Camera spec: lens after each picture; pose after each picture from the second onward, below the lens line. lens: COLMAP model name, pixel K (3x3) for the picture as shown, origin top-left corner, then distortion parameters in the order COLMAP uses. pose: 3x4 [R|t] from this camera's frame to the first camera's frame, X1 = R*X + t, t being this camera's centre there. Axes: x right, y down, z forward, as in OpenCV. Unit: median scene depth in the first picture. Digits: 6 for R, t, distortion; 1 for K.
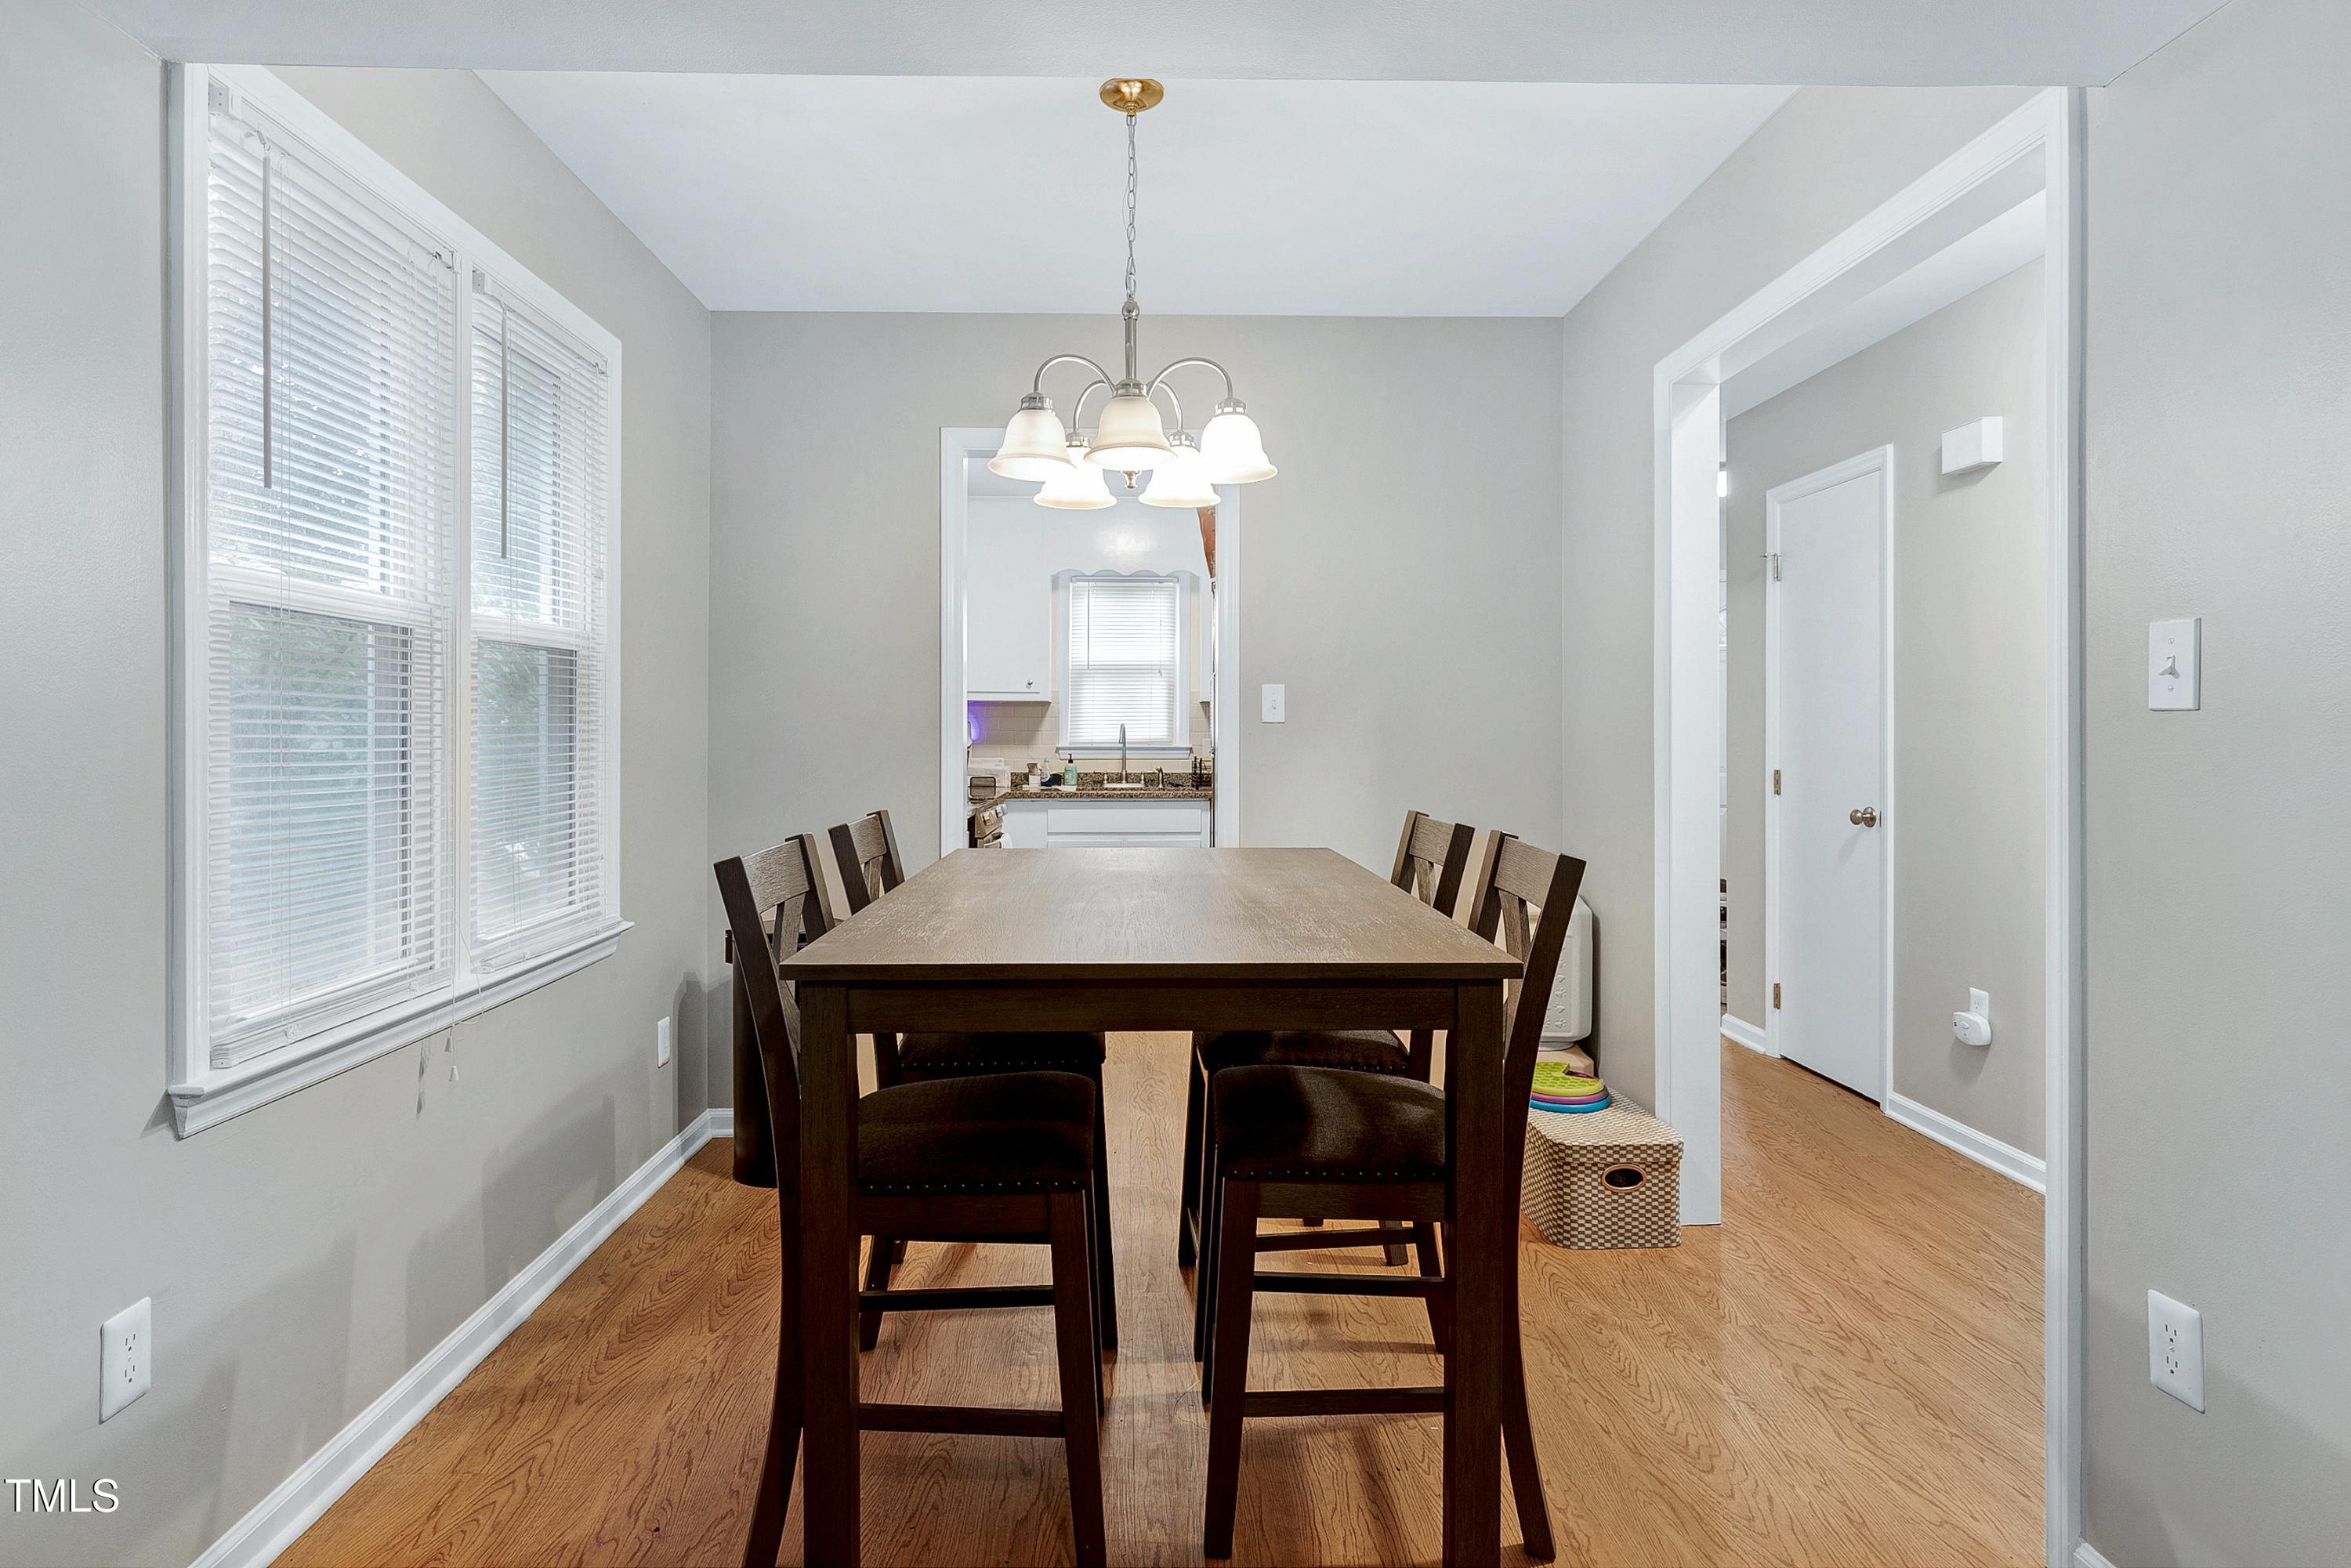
lens RADIAL K [[1245.3, 0, 1172.1], [0, 1245.3, 734.0], [0, 0, 1]] dist [-0.003183, -0.000961]
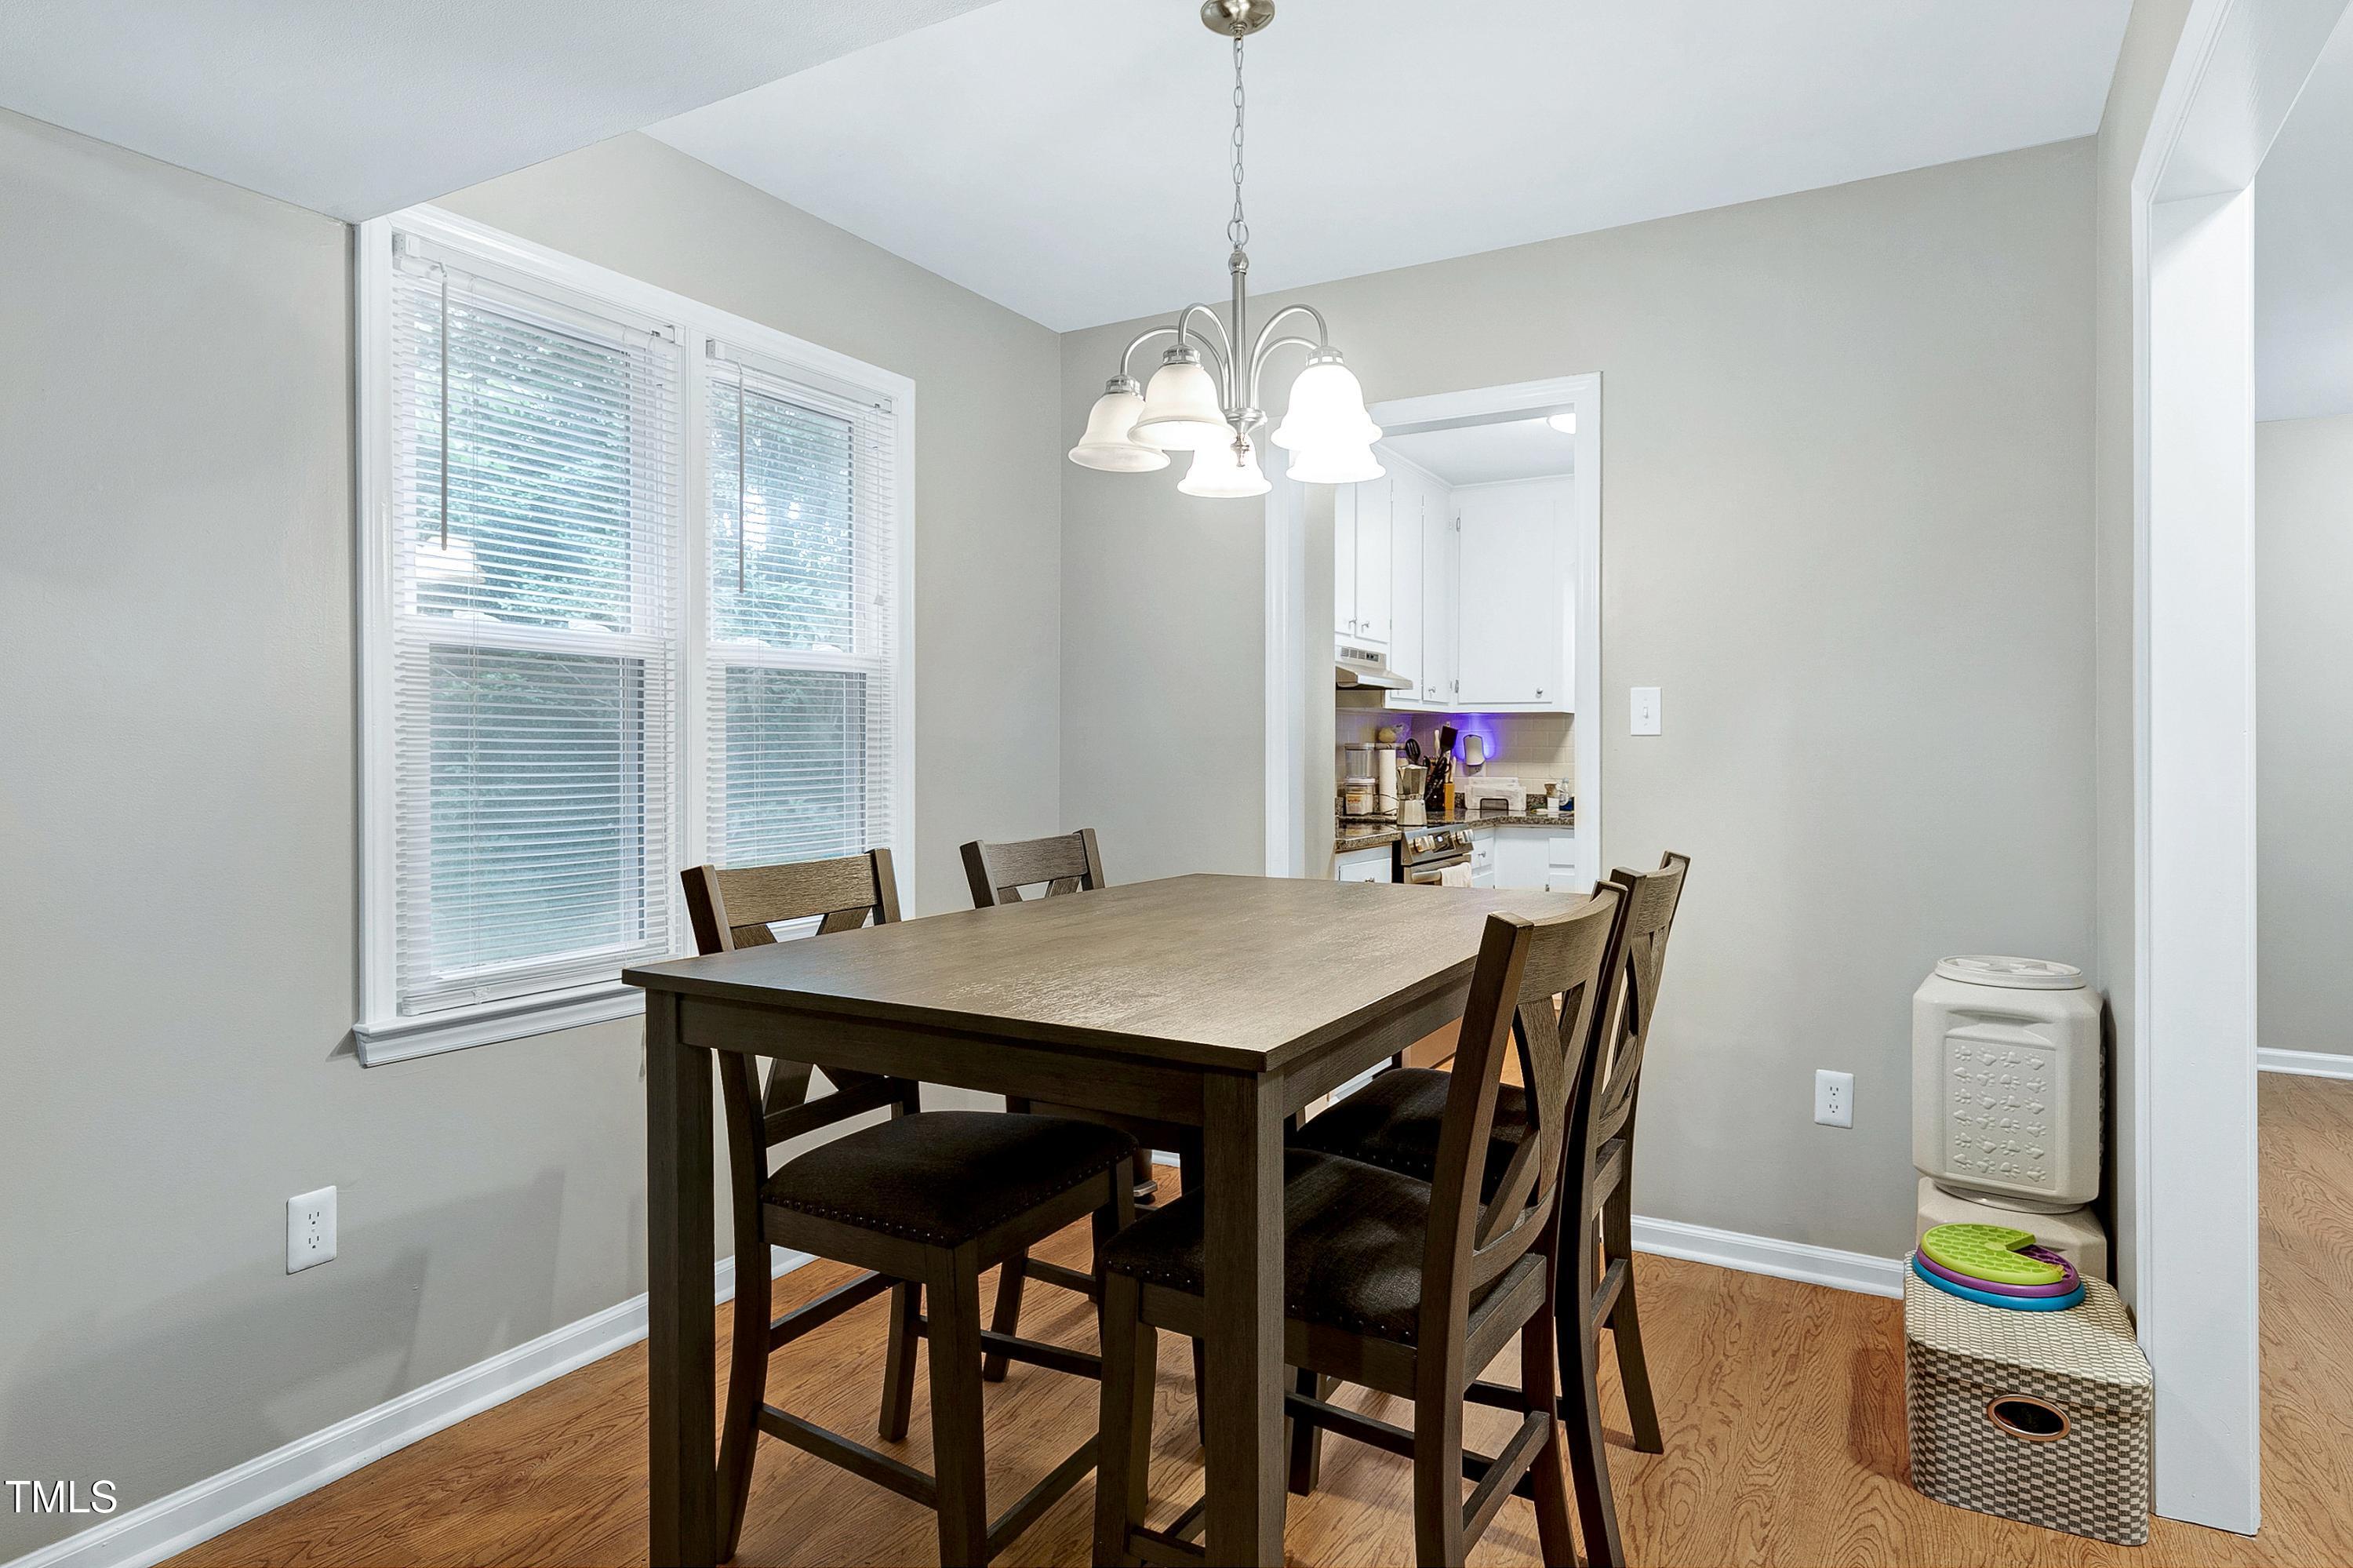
lens RADIAL K [[1336.5, 0, 1165.1], [0, 1336.5, 752.7], [0, 0, 1]] dist [0.003631, -0.000205]
pose [[0.848528, 0.000001, -0.529150, 0.350167], [0.000760, 0.999999, 0.001220, 0.000806], [0.529150, -0.001437, 0.848527, 0.149650]]
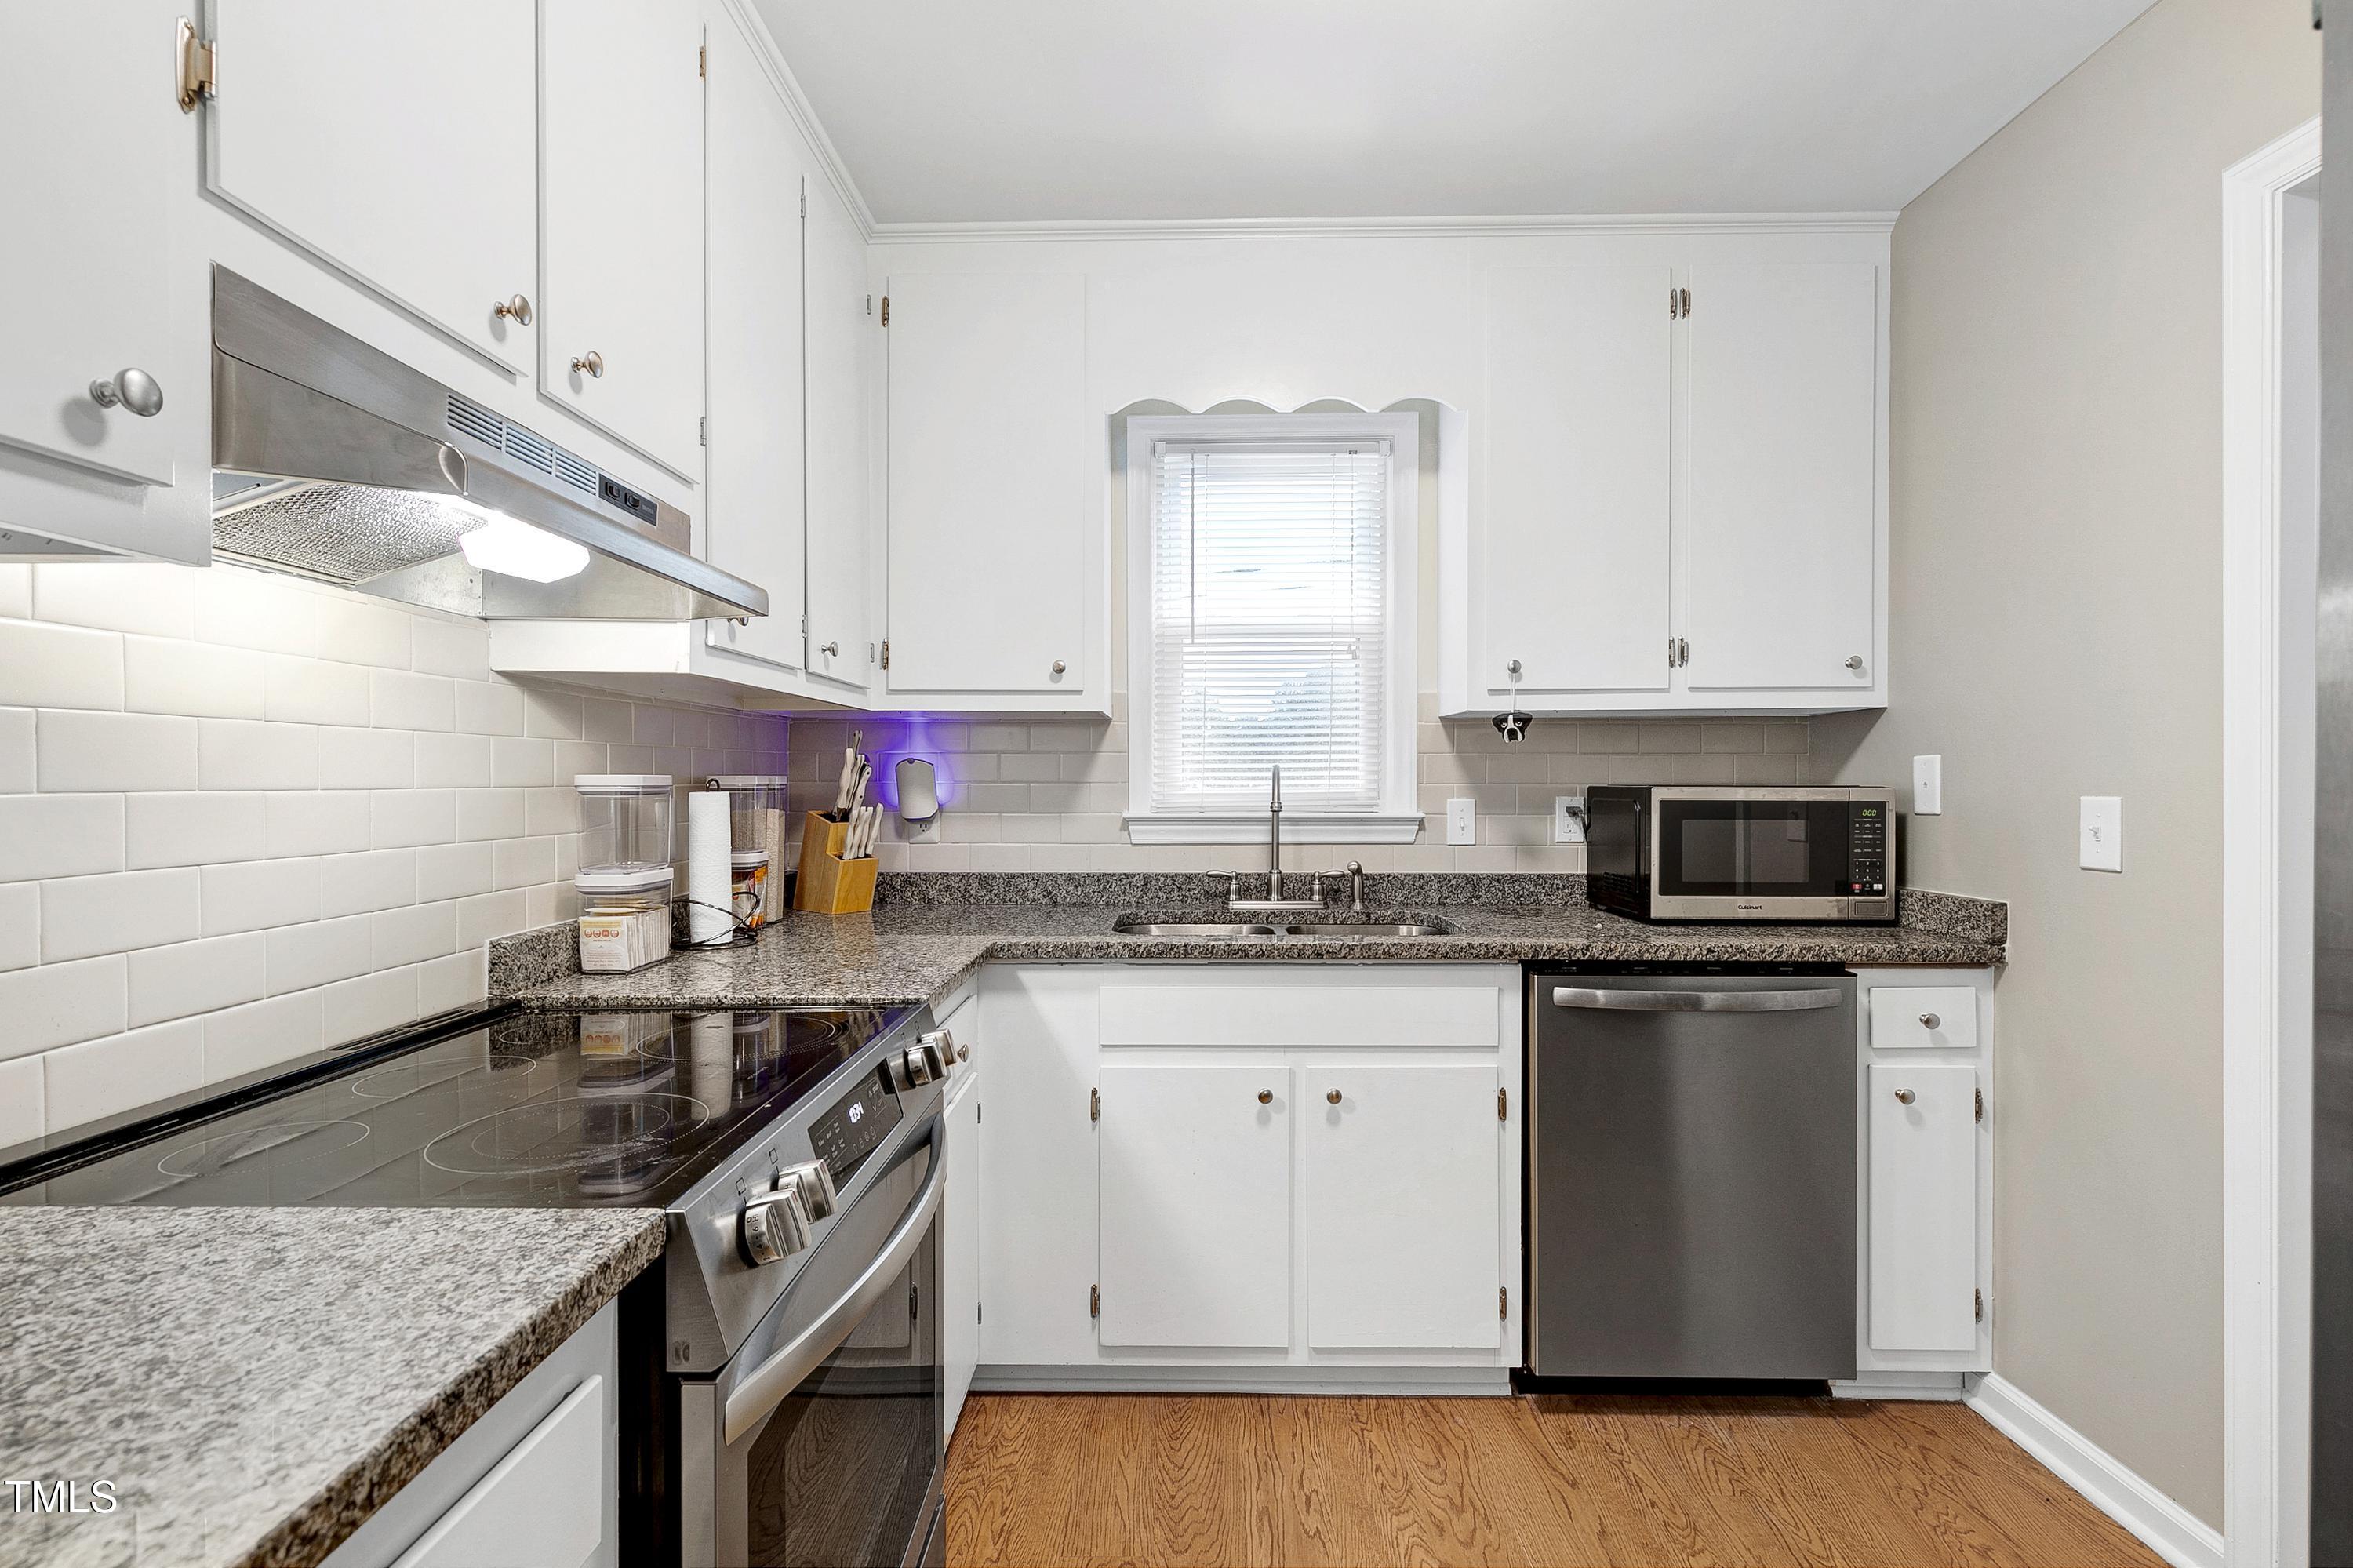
lens RADIAL K [[1071.4, 0, 1168.2], [0, 1071.4, 777.2], [0, 0, 1]] dist [0.015899, -0.000976]
pose [[0.998280, -0.002718, -0.058559, -0.124502], [0.002674, 0.999996, -0.000840, -0.008289], [0.058561, 0.000682, 0.998284, 1.418845]]
